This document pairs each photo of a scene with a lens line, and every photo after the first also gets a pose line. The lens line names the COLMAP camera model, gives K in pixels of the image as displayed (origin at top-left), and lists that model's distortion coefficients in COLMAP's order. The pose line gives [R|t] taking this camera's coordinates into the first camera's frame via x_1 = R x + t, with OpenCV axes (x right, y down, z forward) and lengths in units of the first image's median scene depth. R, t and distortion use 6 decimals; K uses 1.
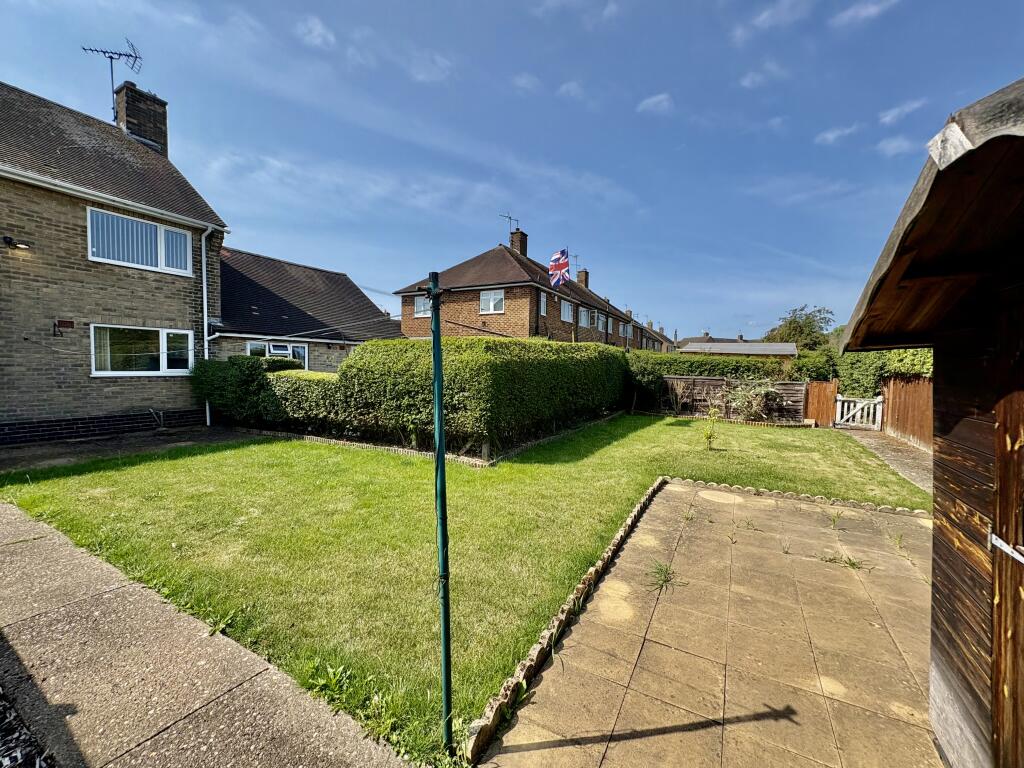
lens RADIAL K [[411.4, 0, 515.1], [0, 411.4, 384.2], [0, 0, 1]] dist [-0.001059, 0.001221]
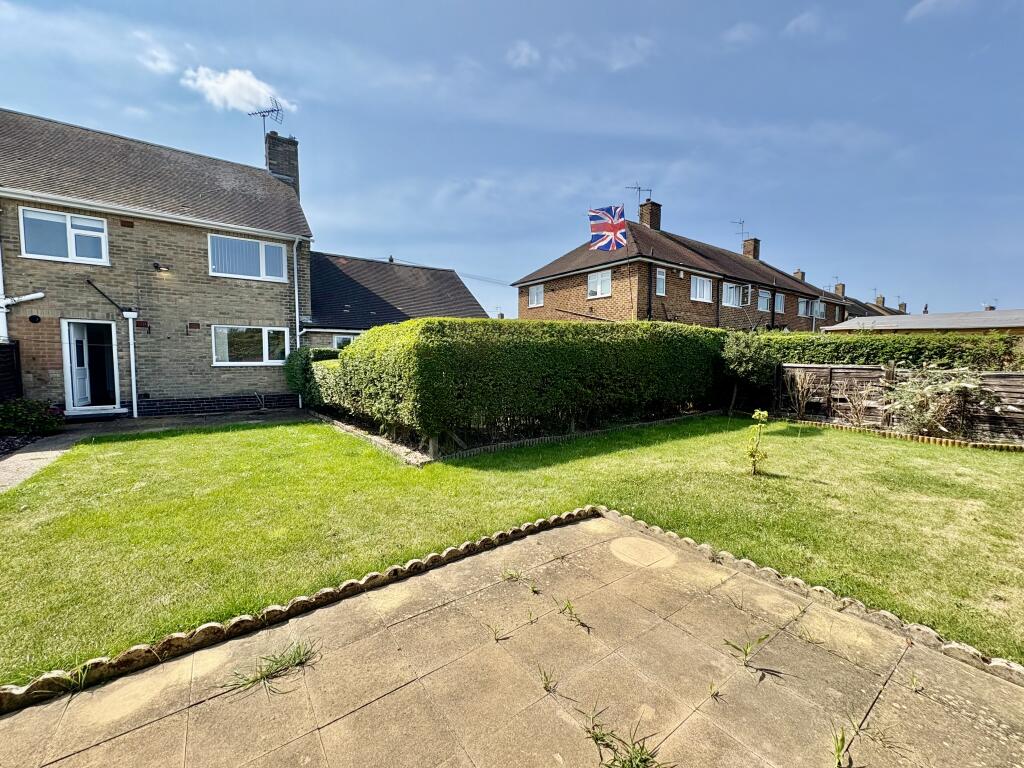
lens RADIAL K [[411.4, 0, 520.6], [0, 411.4, 384.7], [0, 0, 1]] dist [-0.001059, 0.001221]
pose [[0.904533, 0.015339, -0.426128, 0.313120], [-0.007947, 0.999786, 0.019121, 0.006223], [0.426330, -0.013909, 0.904461, 0.192900]]
